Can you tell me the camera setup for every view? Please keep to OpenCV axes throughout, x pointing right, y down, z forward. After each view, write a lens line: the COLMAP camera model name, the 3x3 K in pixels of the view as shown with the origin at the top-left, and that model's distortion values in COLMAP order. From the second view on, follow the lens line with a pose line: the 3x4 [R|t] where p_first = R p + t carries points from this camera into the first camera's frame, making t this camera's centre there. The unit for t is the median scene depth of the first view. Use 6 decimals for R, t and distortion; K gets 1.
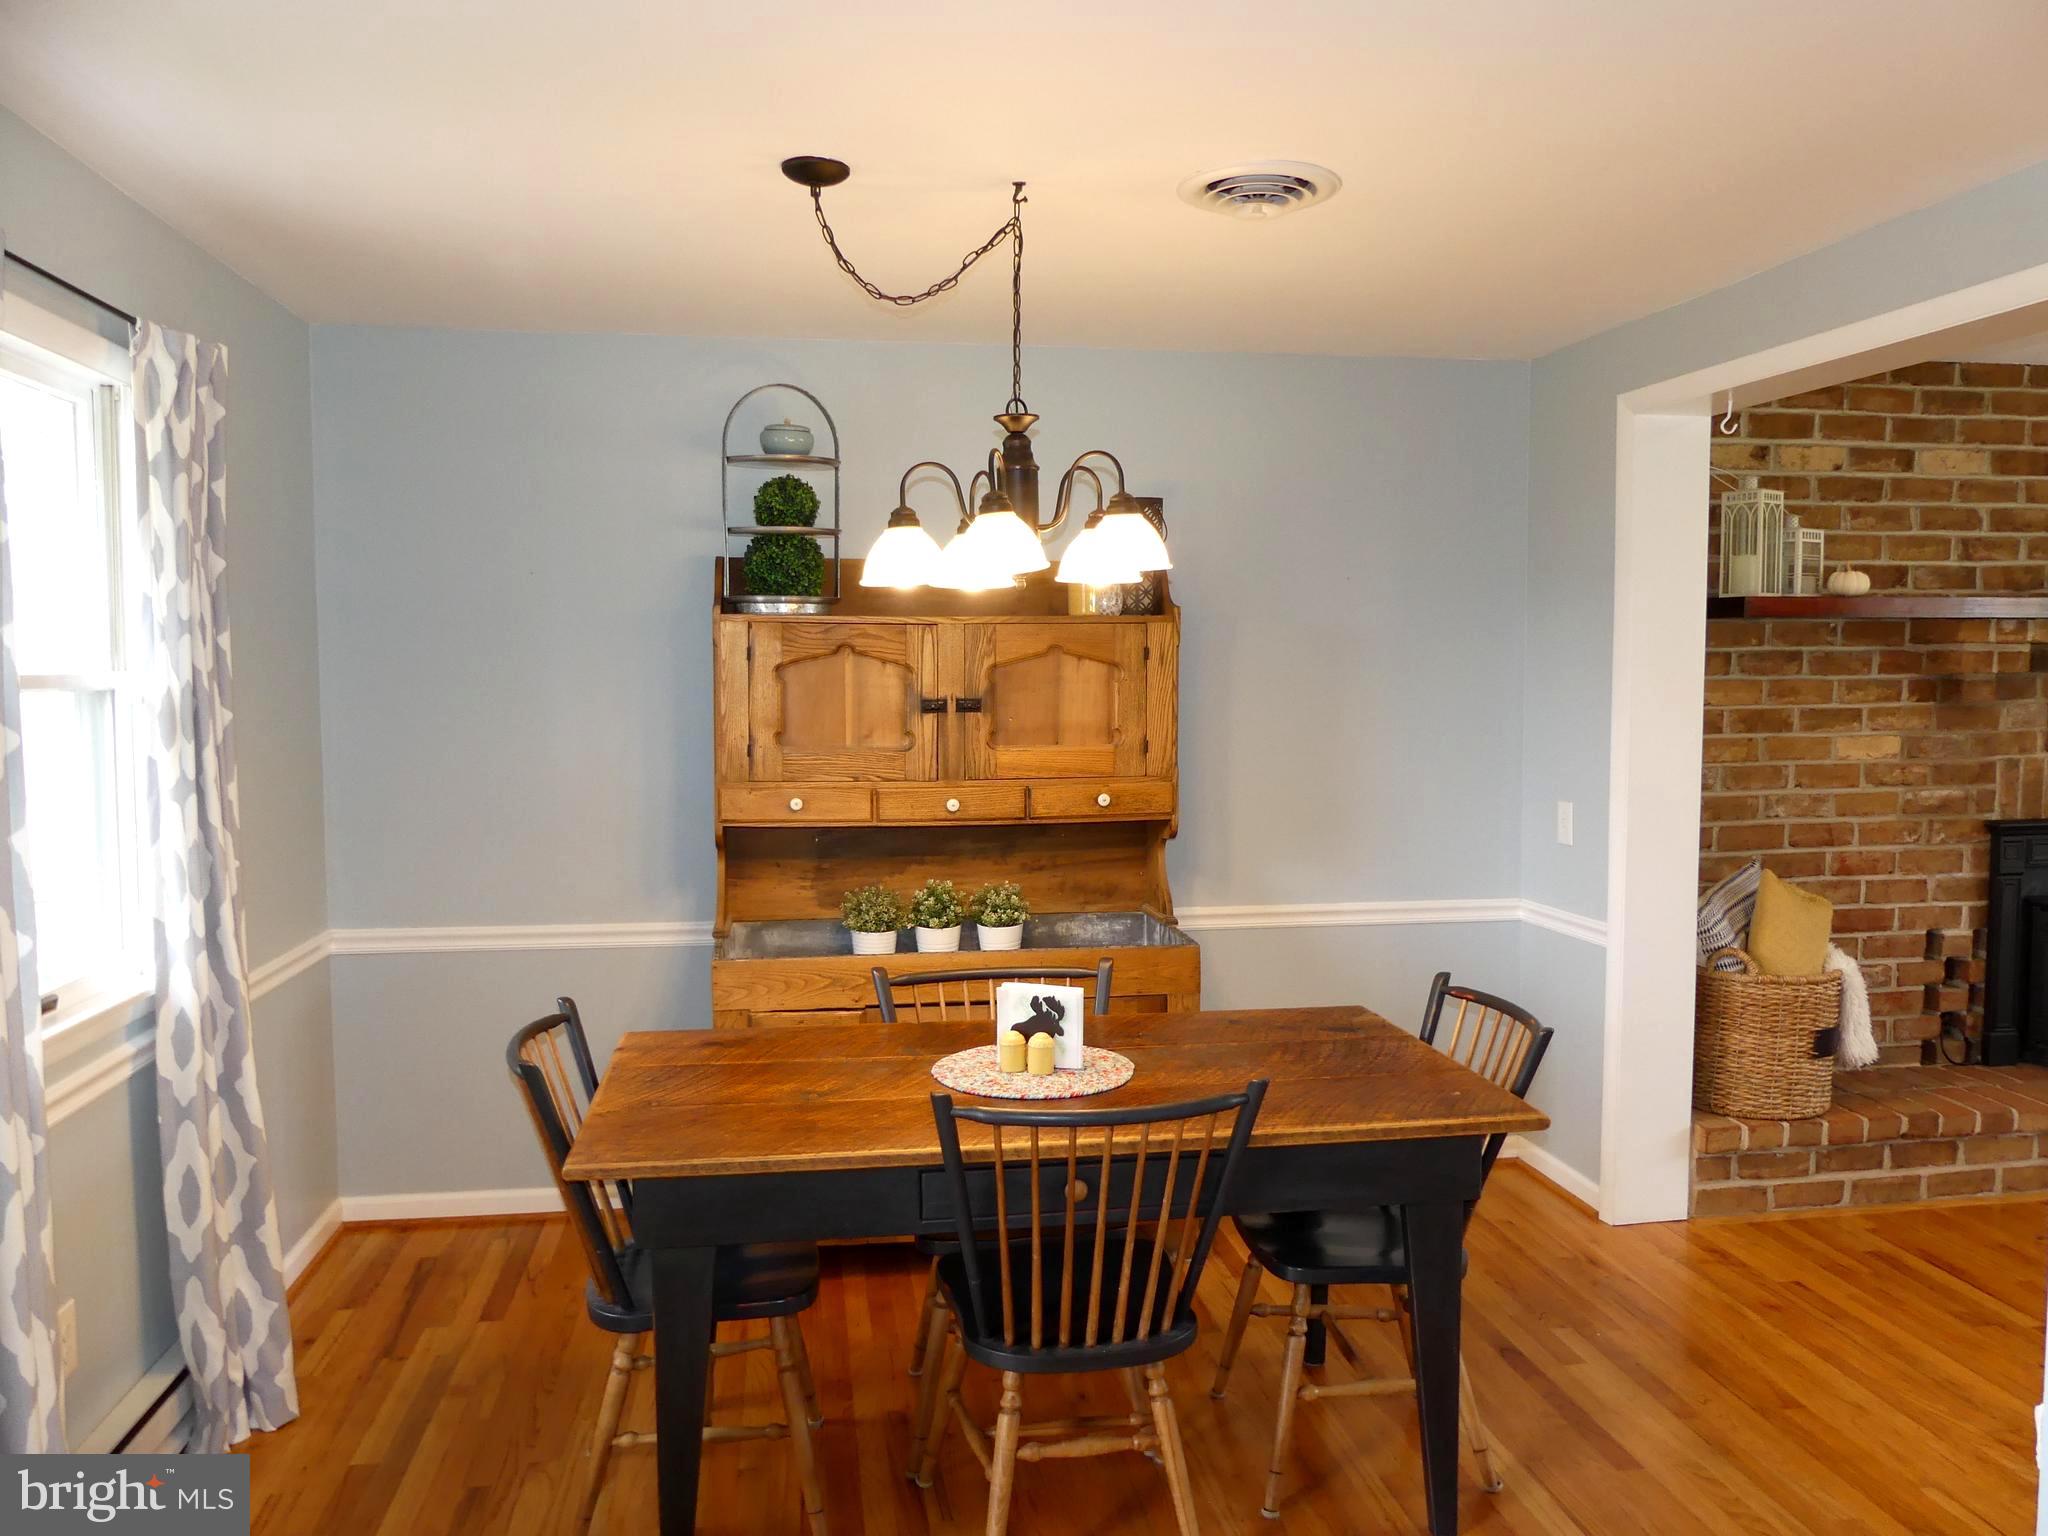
lens RADIAL K [[1493.1, 0, 1024.0], [0, 1493.1, 768.0], [0, 0, 1]] dist [-0.058896, 0.072568]
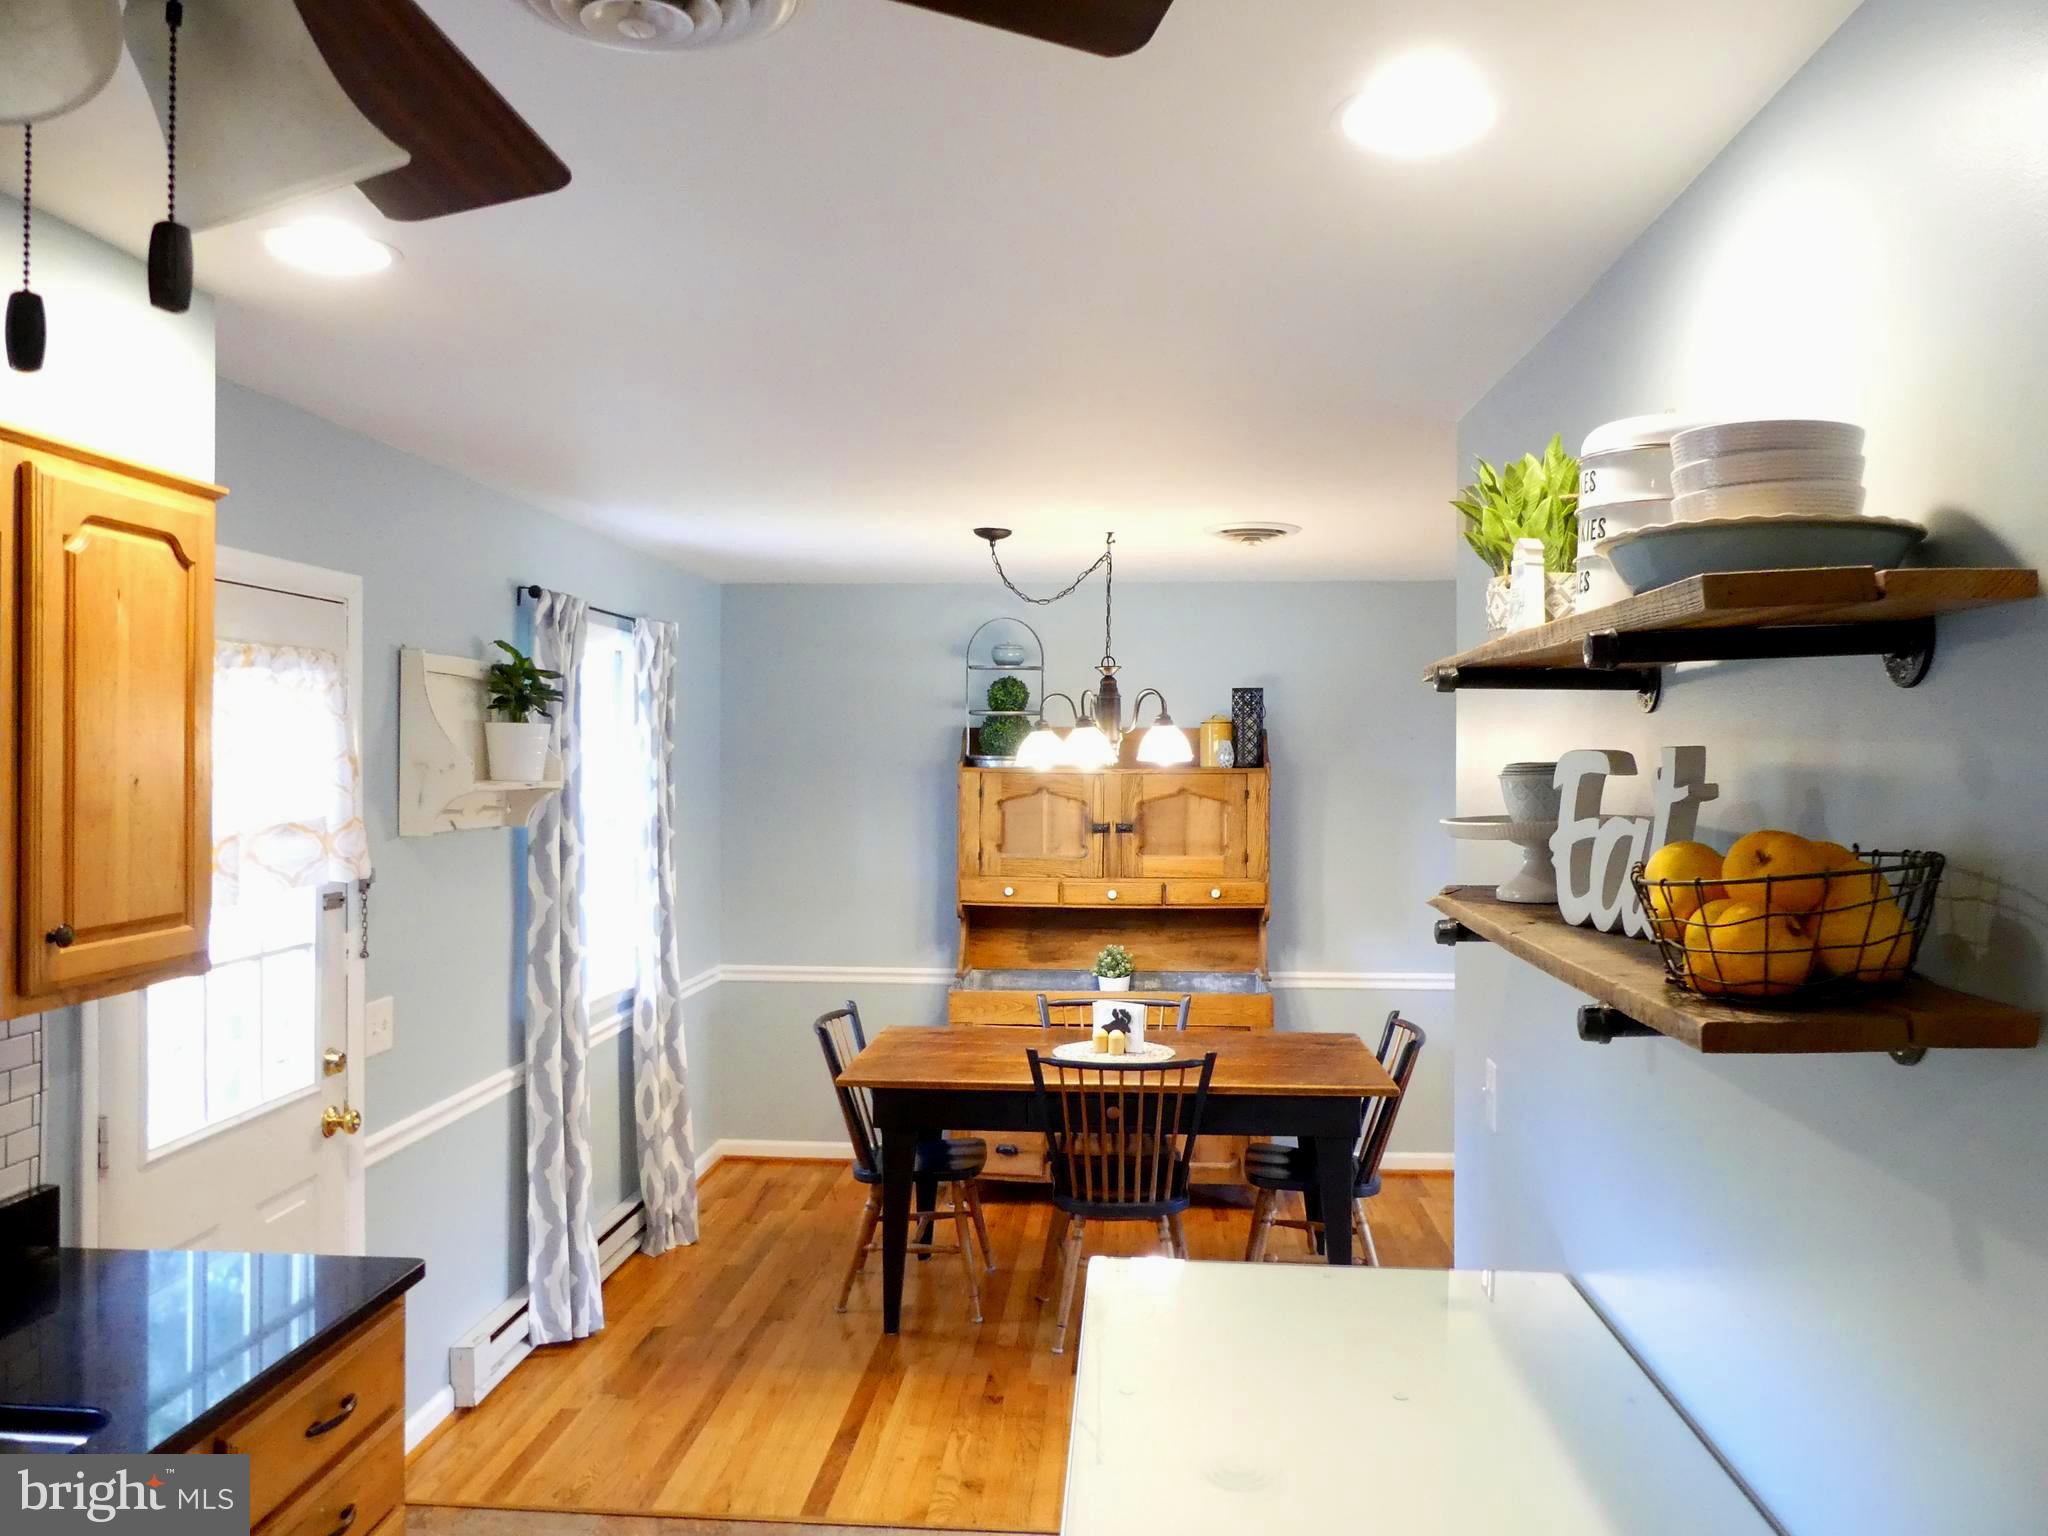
lens RADIAL K [[1503.4, 0, 1024.0], [0, 1503.4, 768.0], [0, 0, 1]] dist [-0.002583, 0.000145]
pose [[0.973106, 0.004729, -0.230311, 0.209558], [-0.018381, 0.998195, -0.057166, -0.013811], [0.229625, 0.059862, 0.971436, -0.486486]]
